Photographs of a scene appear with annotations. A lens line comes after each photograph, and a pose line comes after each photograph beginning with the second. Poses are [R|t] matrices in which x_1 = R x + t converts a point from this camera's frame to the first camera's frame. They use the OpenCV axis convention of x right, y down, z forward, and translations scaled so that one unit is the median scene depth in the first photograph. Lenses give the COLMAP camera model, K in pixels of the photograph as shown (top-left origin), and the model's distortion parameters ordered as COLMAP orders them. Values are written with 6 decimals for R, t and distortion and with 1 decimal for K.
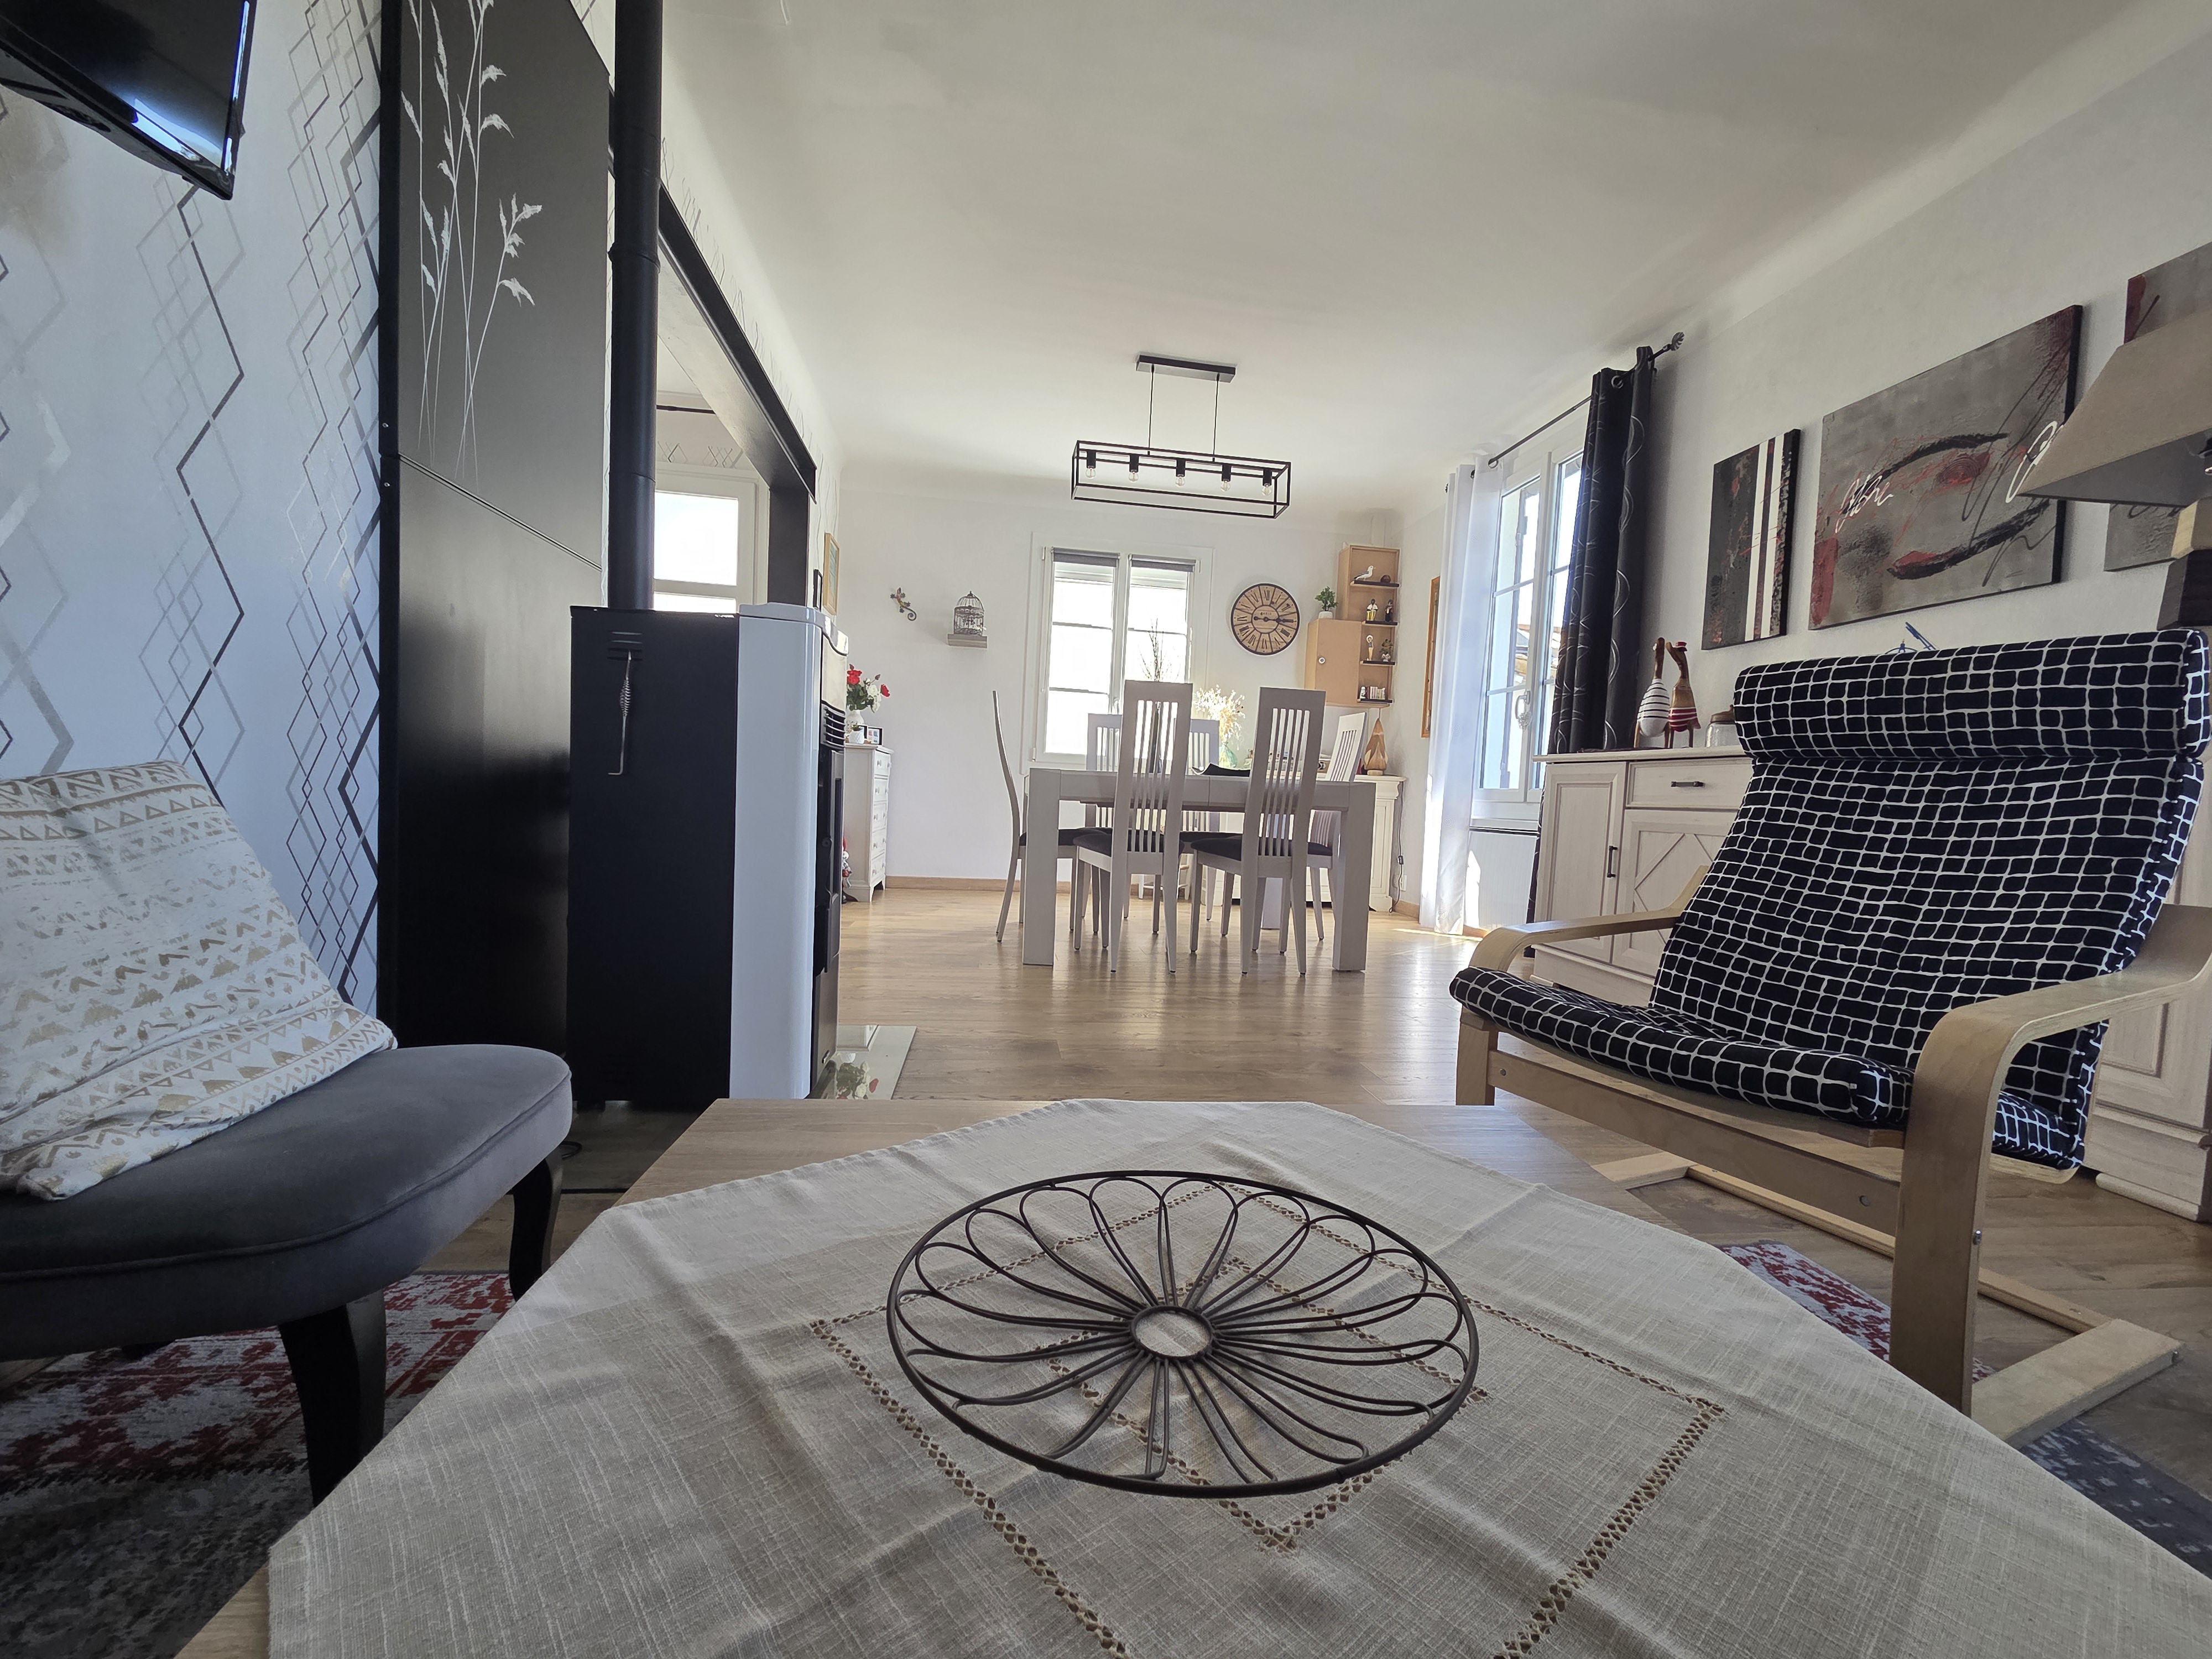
lens RADIAL K [[897.6, 0, 1117.3], [0, 897.6, 837.2], [0, 0, 1]] dist [0.005167, 0.000011]
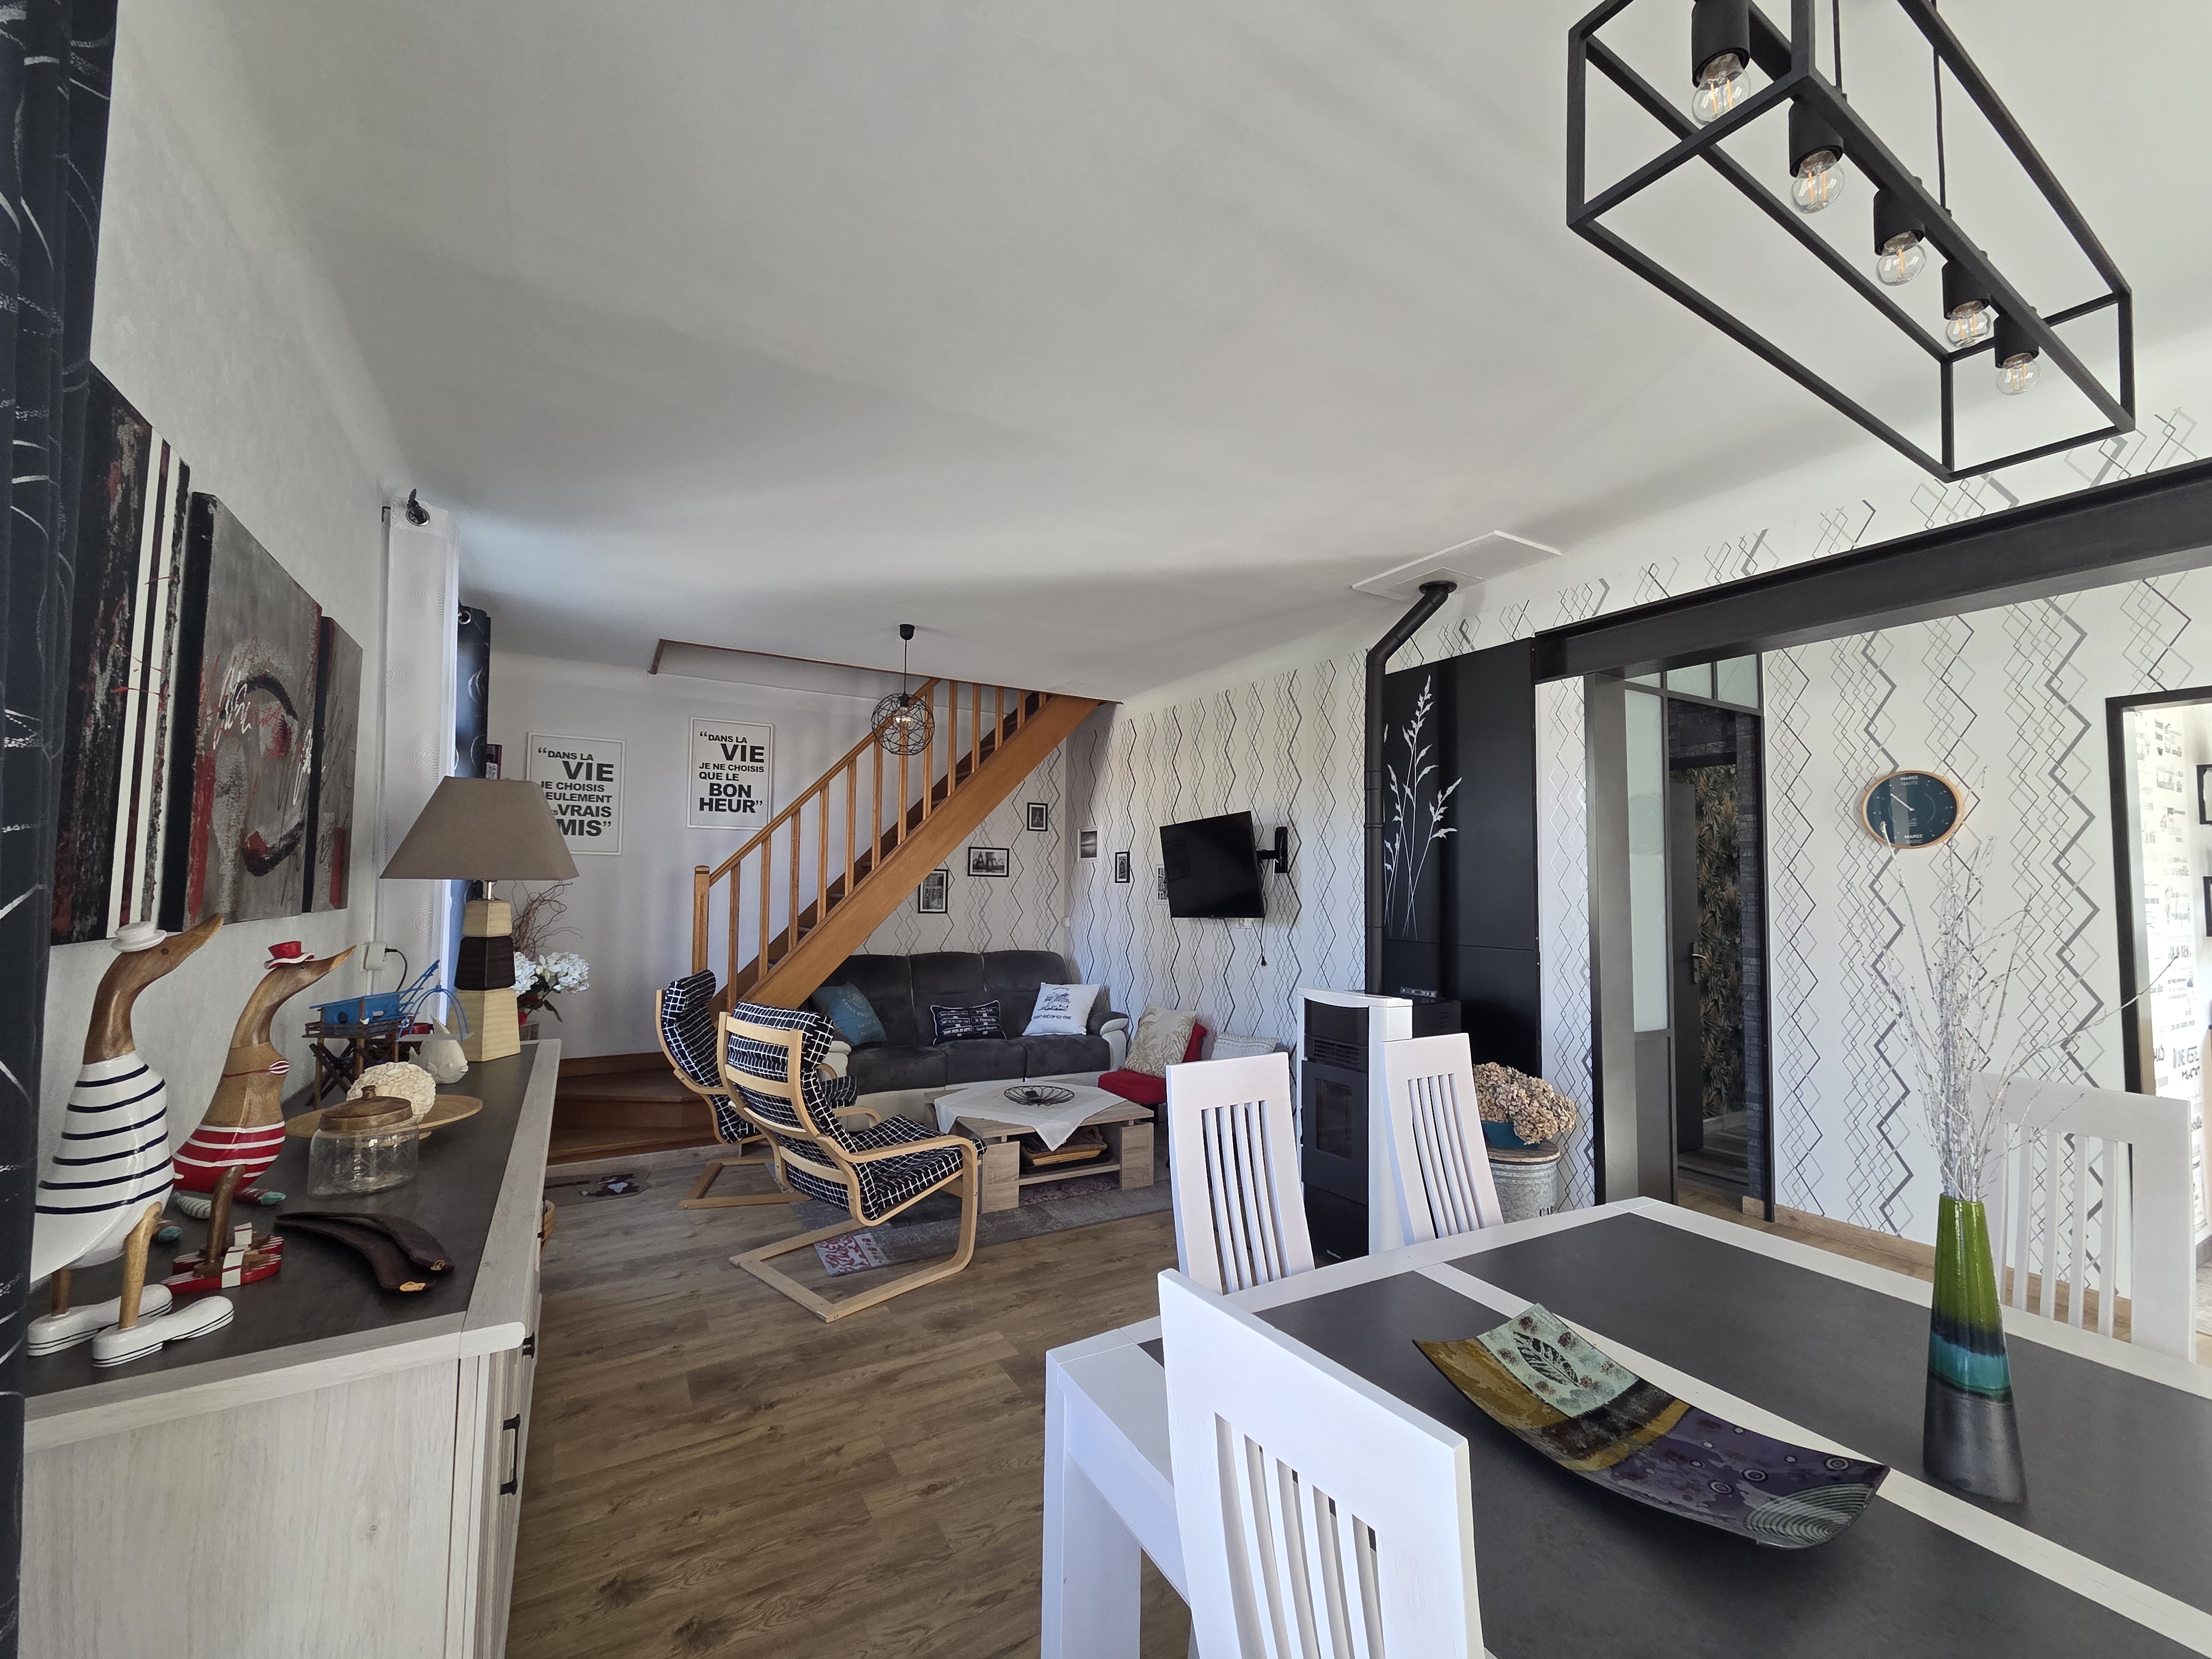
lens RADIAL K [[897.6, 0, 1117.3], [0, 897.6, 837.2], [0, 0, 1]] dist [0.005167, 0.000011]
pose [[-0.918383, -0.075530, -0.388416, 0.599762], [-0.071599, 0.997130, -0.024606, -0.357022], [0.389160, 0.005213, -0.921155, 1.902465]]
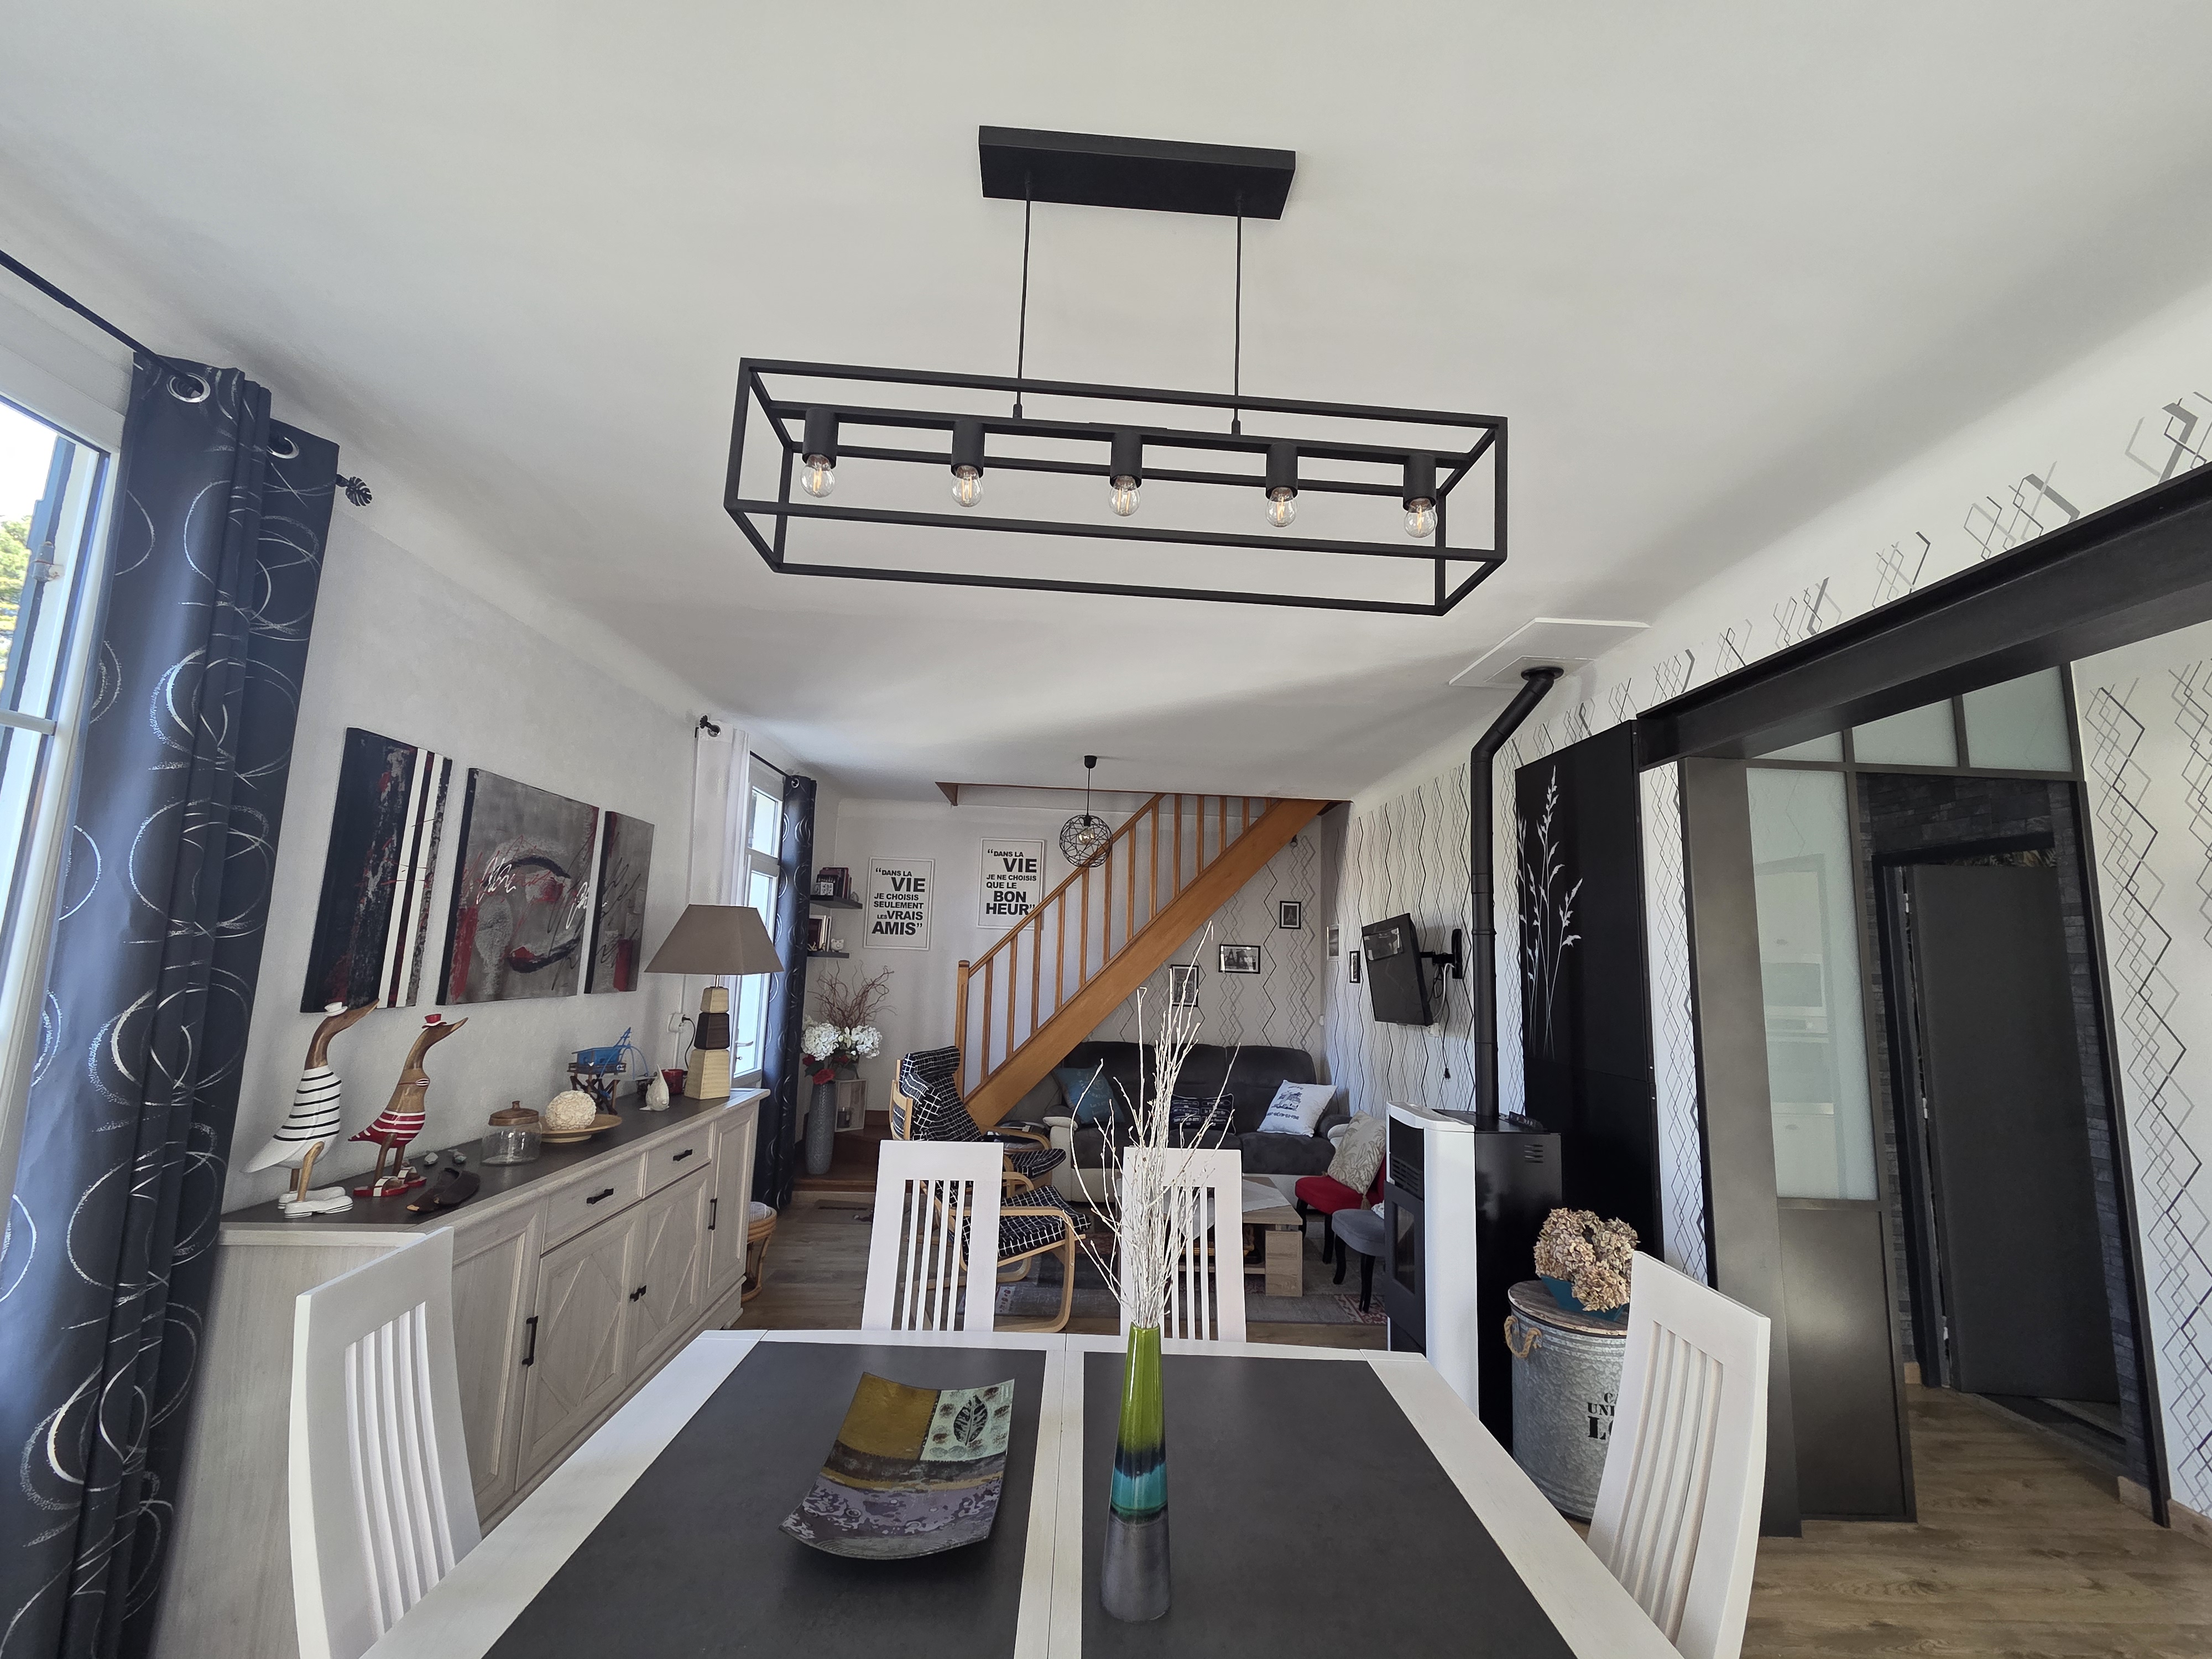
lens RADIAL K [[897.6, 0, 1117.3], [0, 897.6, 837.2], [0, 0, 1]] dist [0.005167, 0.000011]
pose [[-0.993717, -0.065392, 0.090836, 0.075764], [-0.073208, 0.993640, -0.085557, -0.428522], [-0.084663, -0.091670, -0.992184, 2.132148]]
